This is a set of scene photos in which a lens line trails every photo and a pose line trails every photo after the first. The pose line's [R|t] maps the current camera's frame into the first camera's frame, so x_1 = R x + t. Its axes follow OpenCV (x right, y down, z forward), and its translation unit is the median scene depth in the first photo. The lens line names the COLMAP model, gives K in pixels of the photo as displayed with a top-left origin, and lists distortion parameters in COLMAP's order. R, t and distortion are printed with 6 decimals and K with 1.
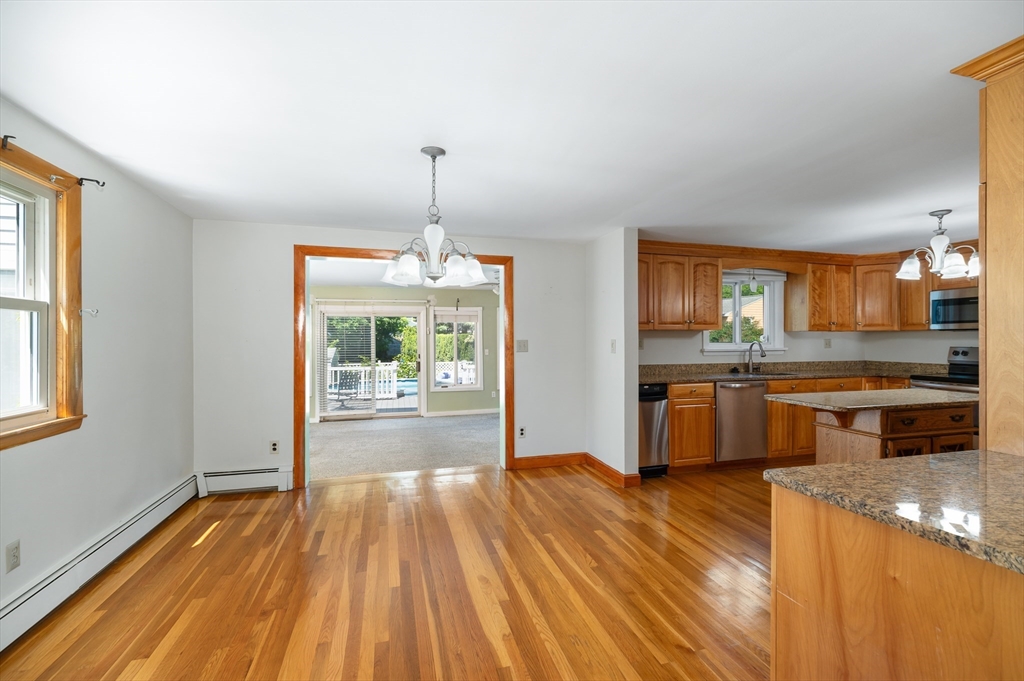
lens RADIAL K [[443.4, 0, 514.8], [0, 443.4, 341.2], [0, 0, 1]] dist [-0.001144, -0.000203]
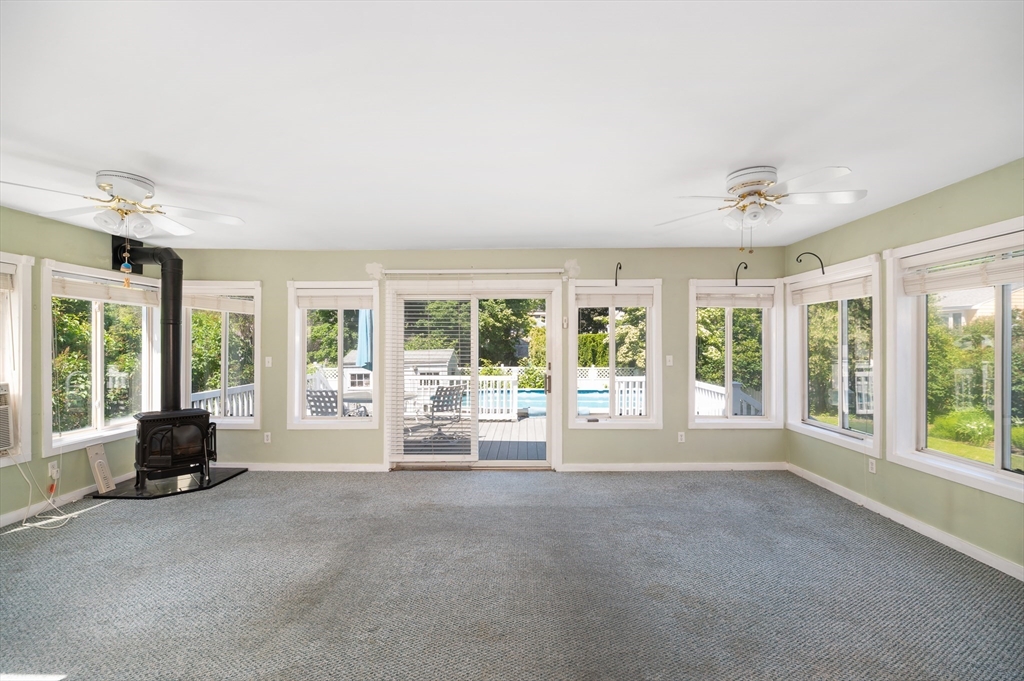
lens RADIAL K [[443.4, 0, 514.8], [0, 443.4, 341.2], [0, 0, 1]] dist [-0.001144, -0.000203]
pose [[0.959475, 0.005482, -0.281741, -0.077522], [-0.006596, 0.999974, -0.003004, 0.003102], [0.281718, 0.004740, 0.959486, 0.348256]]
